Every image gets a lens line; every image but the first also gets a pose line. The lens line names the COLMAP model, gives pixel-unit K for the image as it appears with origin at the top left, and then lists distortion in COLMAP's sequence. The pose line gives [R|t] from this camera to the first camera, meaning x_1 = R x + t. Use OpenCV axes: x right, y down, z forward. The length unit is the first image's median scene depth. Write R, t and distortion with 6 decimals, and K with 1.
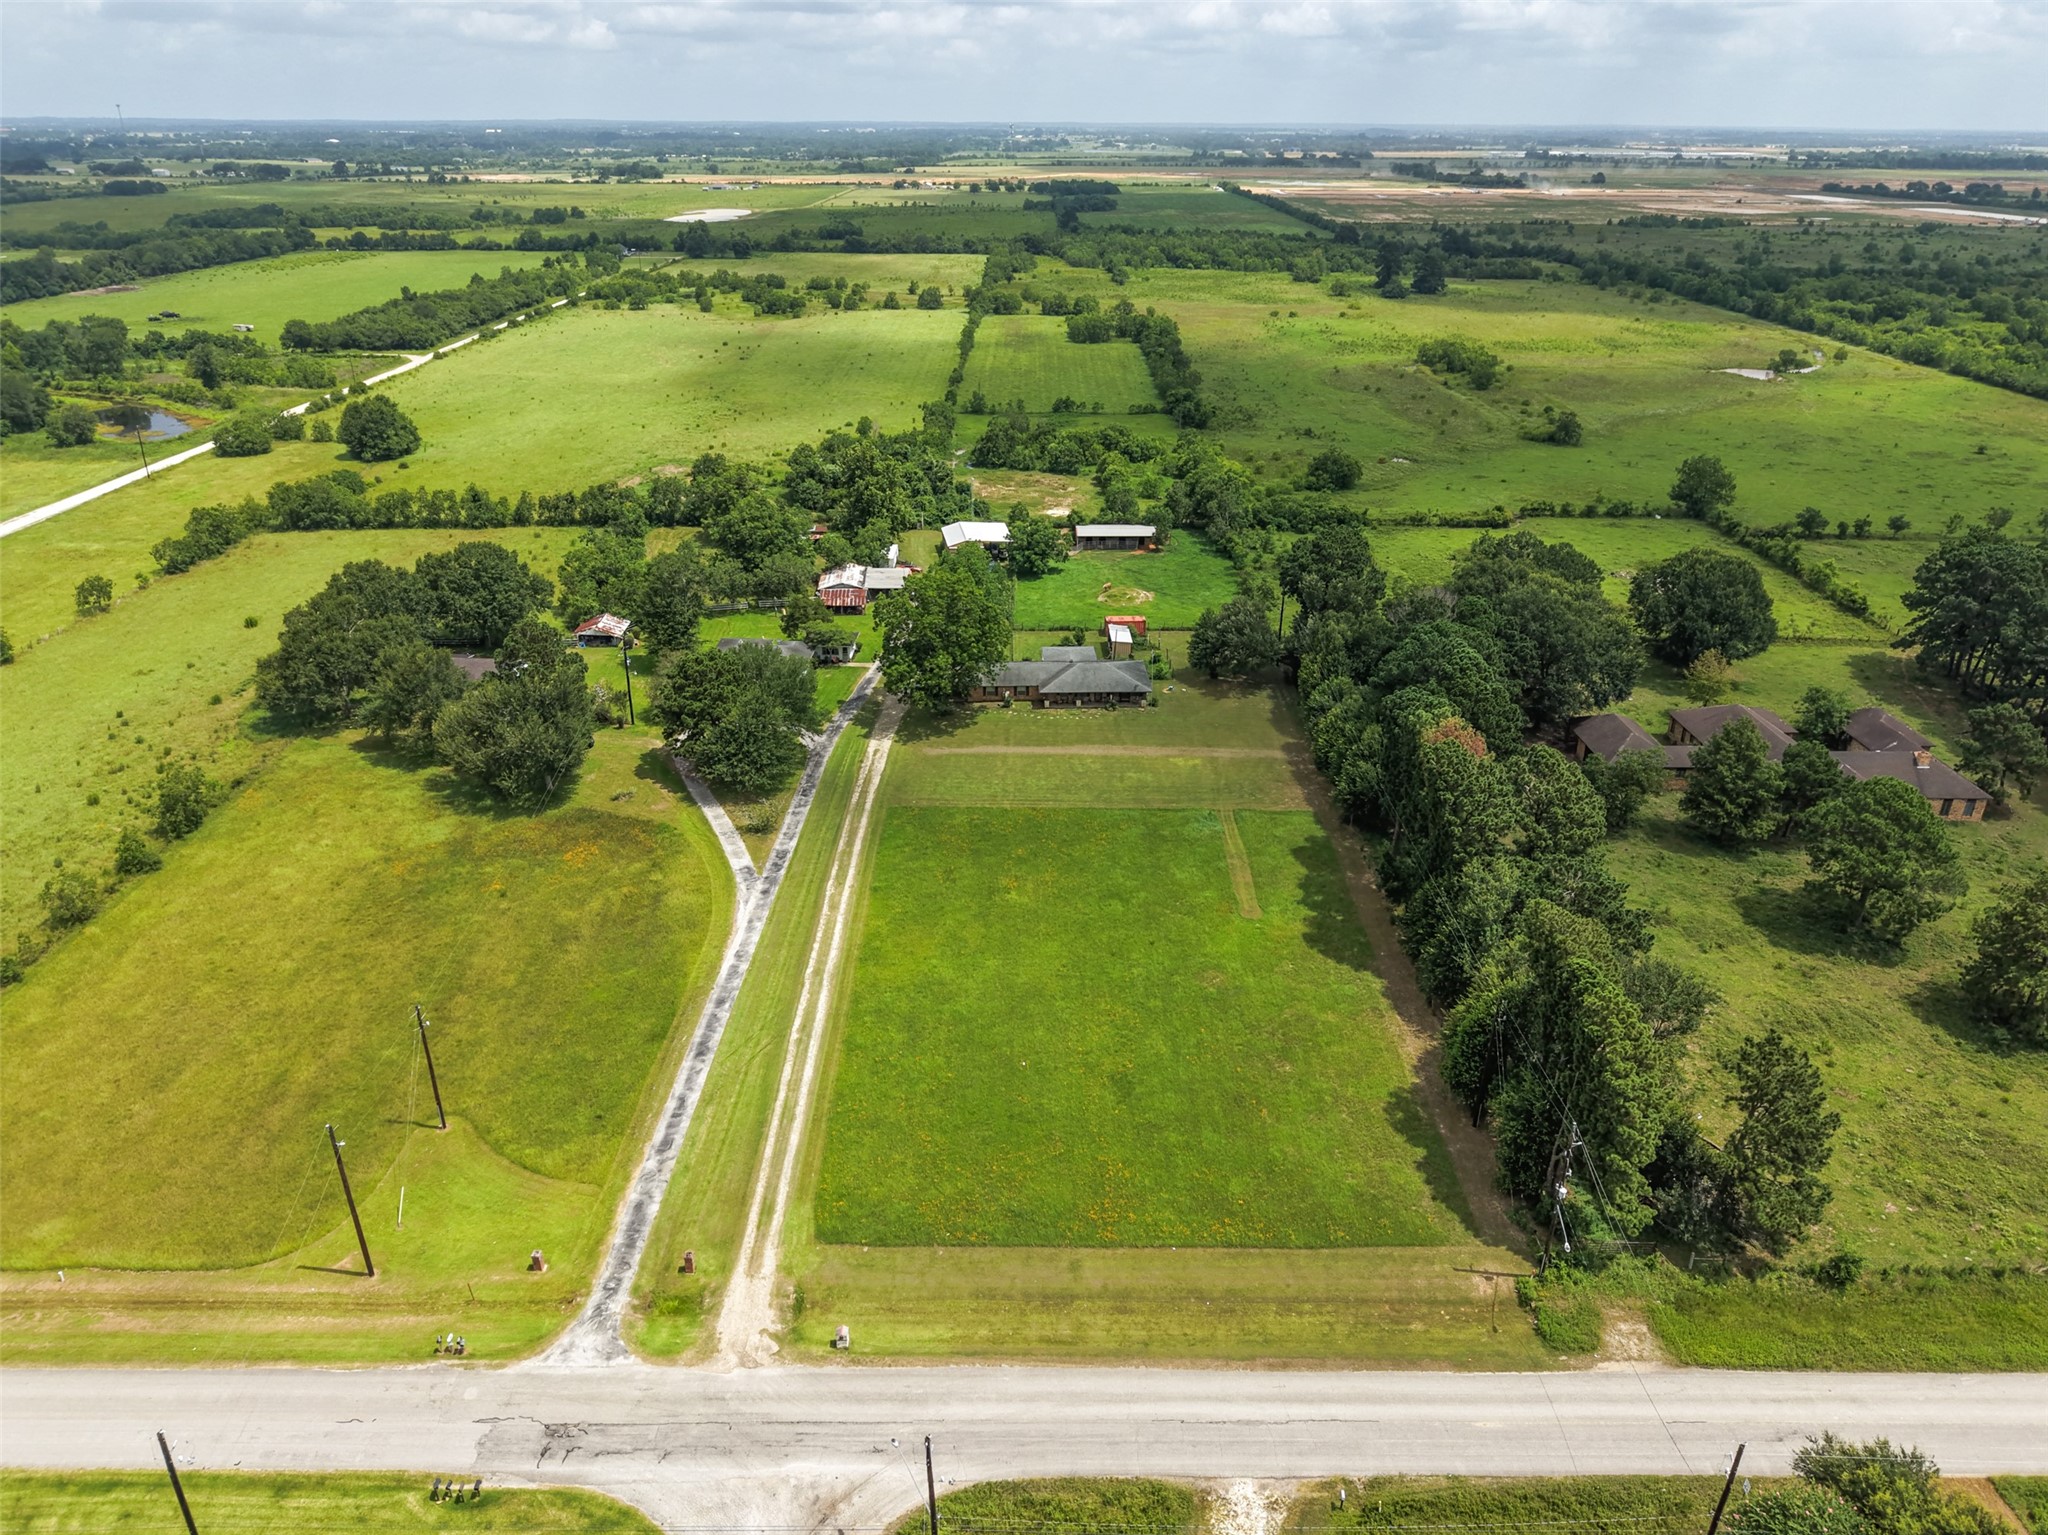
lens RADIAL K [[1400.1, 0, 1026.7], [0, 1400.1, 757.2], [0, 0, 1]] dist [0.022303, -0.021027]
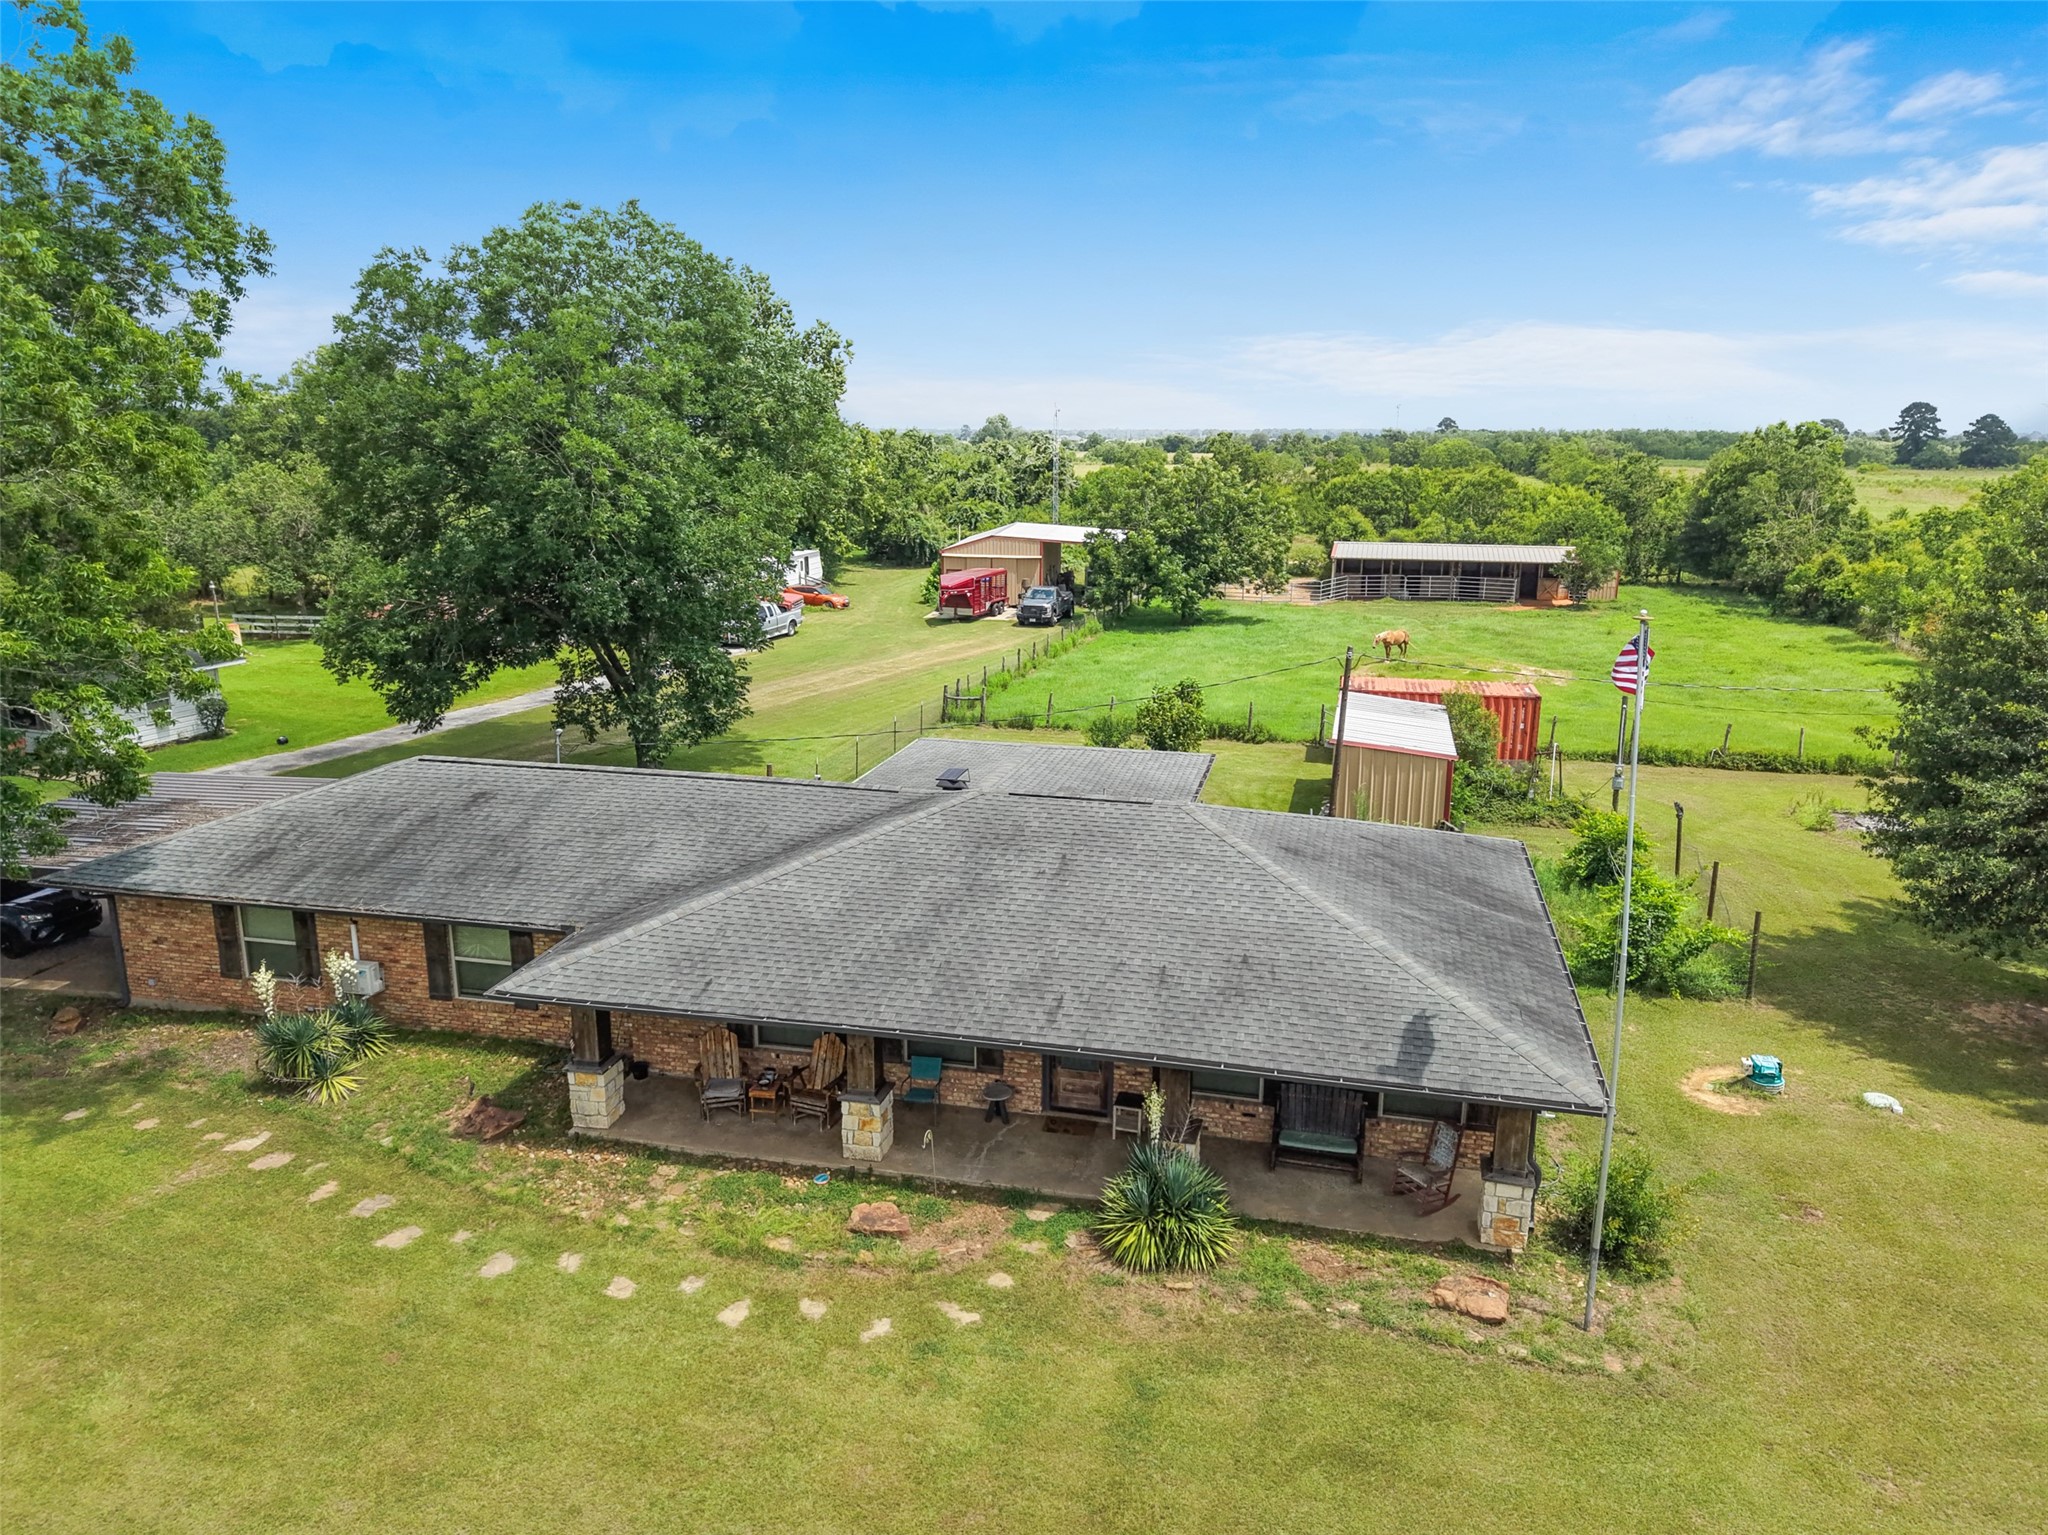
lens RADIAL K [[1385.6, 0, 1018.6], [0, 1385.6, 767.4], [0, 0, 1]] dist [0.088569, -0.146599]
pose [[0.962985, 0.066224, -0.261292, 0.074591], [-0.115088, 0.977569, -0.176389, -0.048301], [0.243750, 0.199931, 0.949007, 0.894965]]
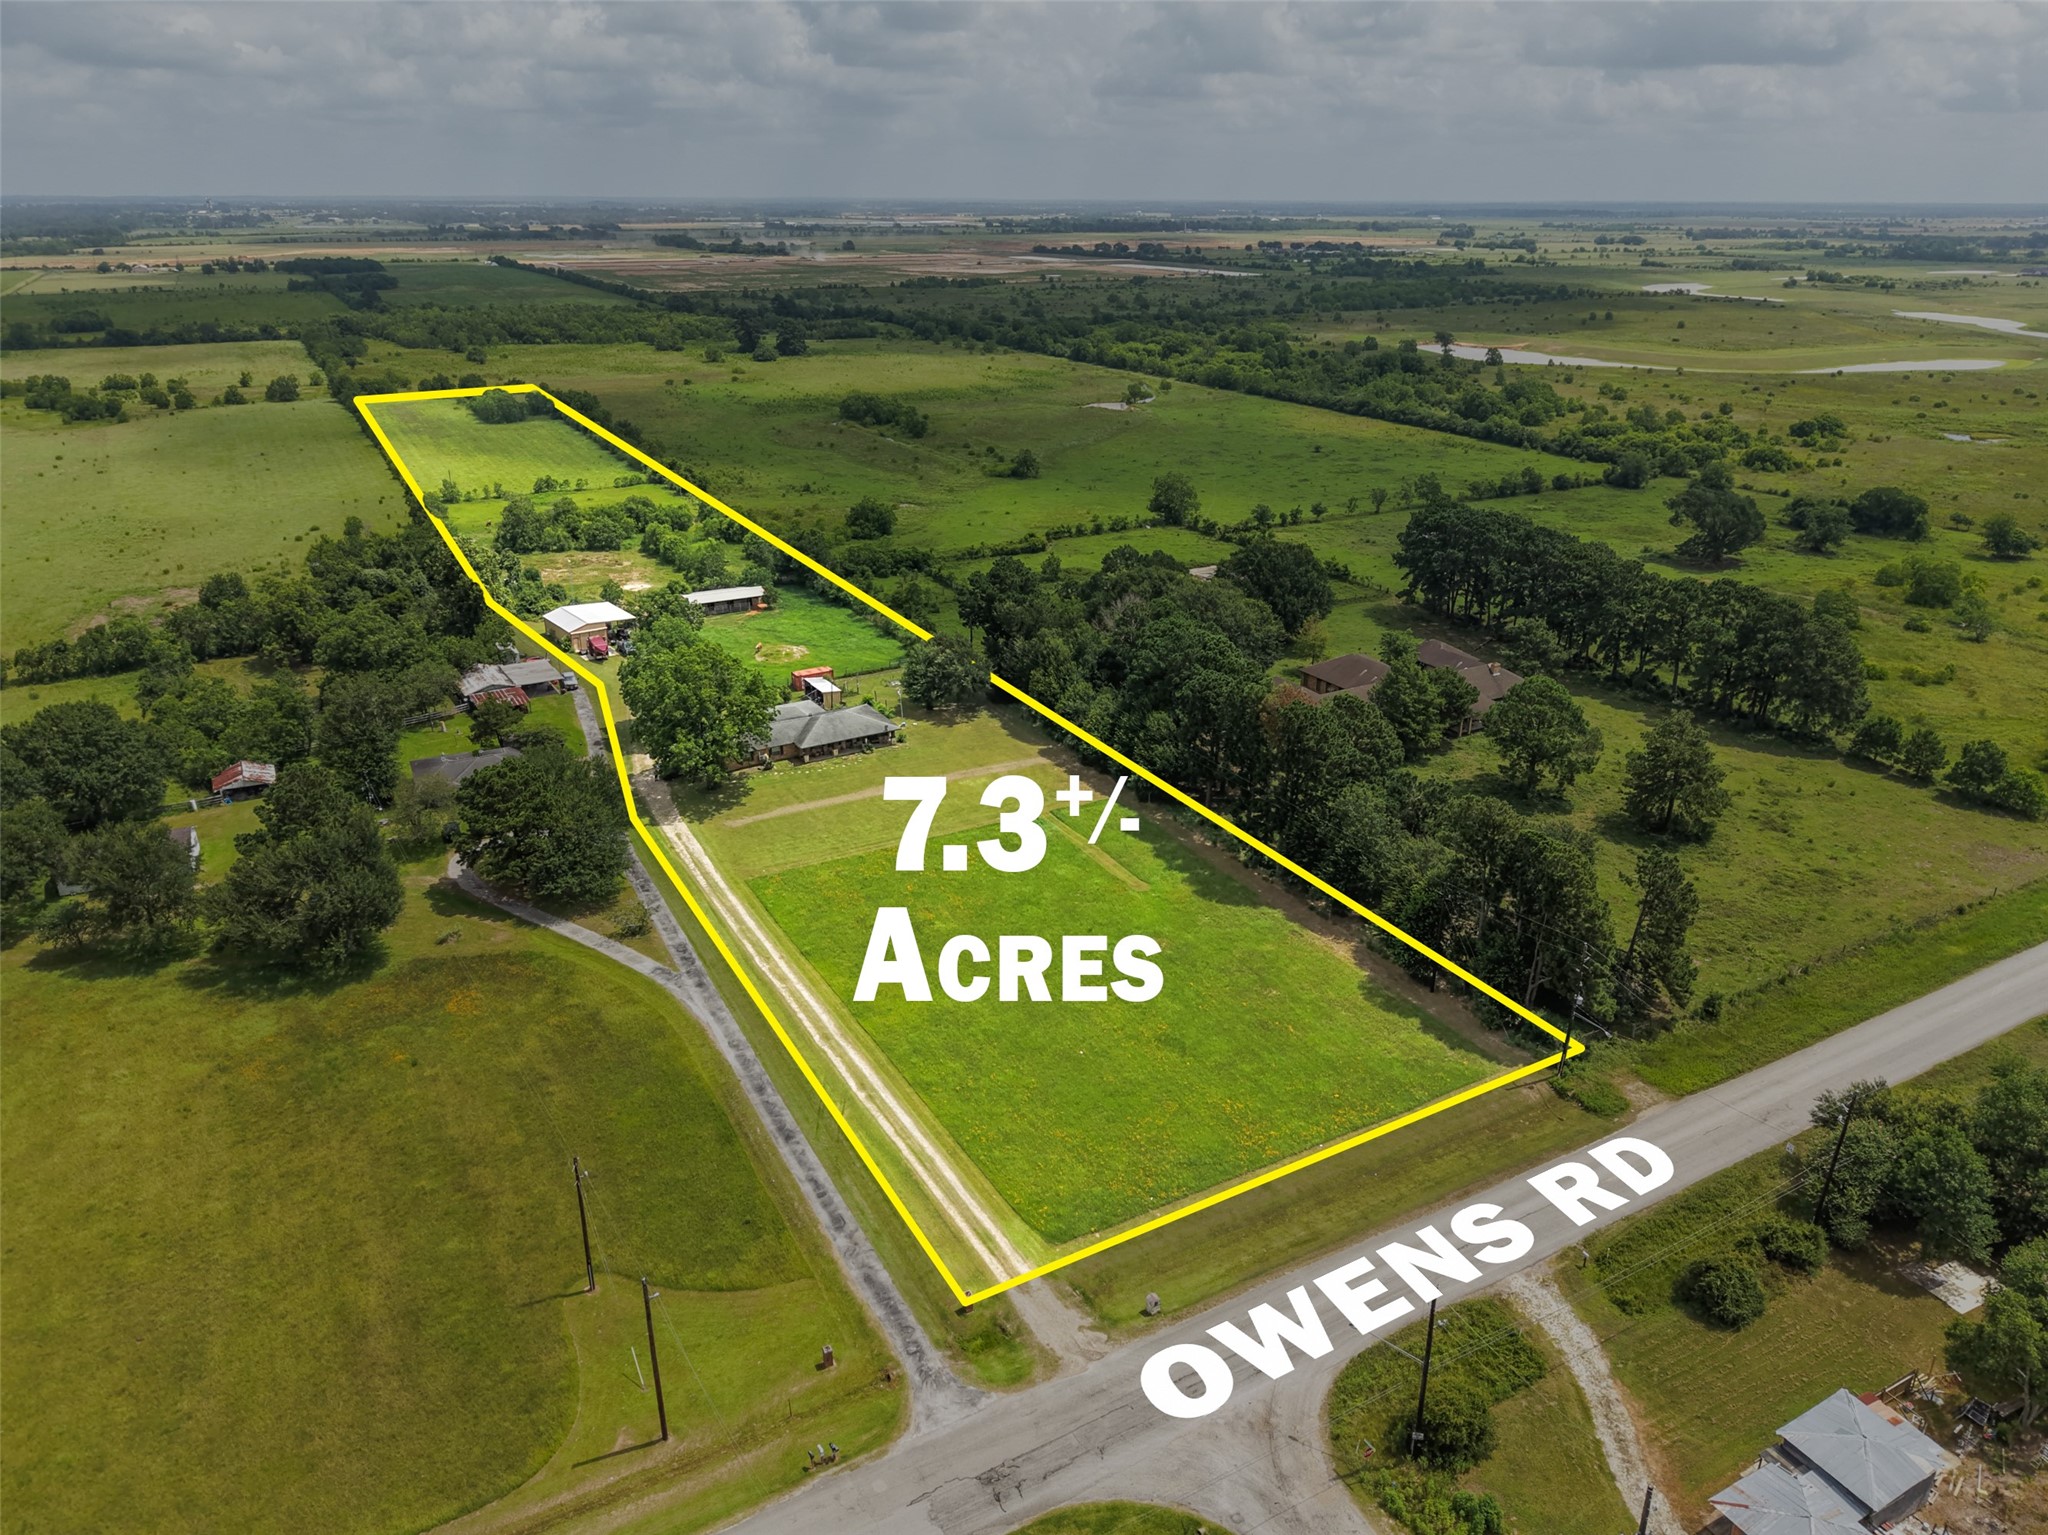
lens RADIAL K [[1396.7, 0, 1027.3], [0, 1396.7, 764.9], [0, 0, 1]] dist [0.019393, -0.017617]
pose [[0.873441, -0.188204, 0.449087, -0.301819], [0.205112, 0.978674, 0.011216, -0.012405], [-0.441621, 0.082317, 0.893417, 0.021613]]
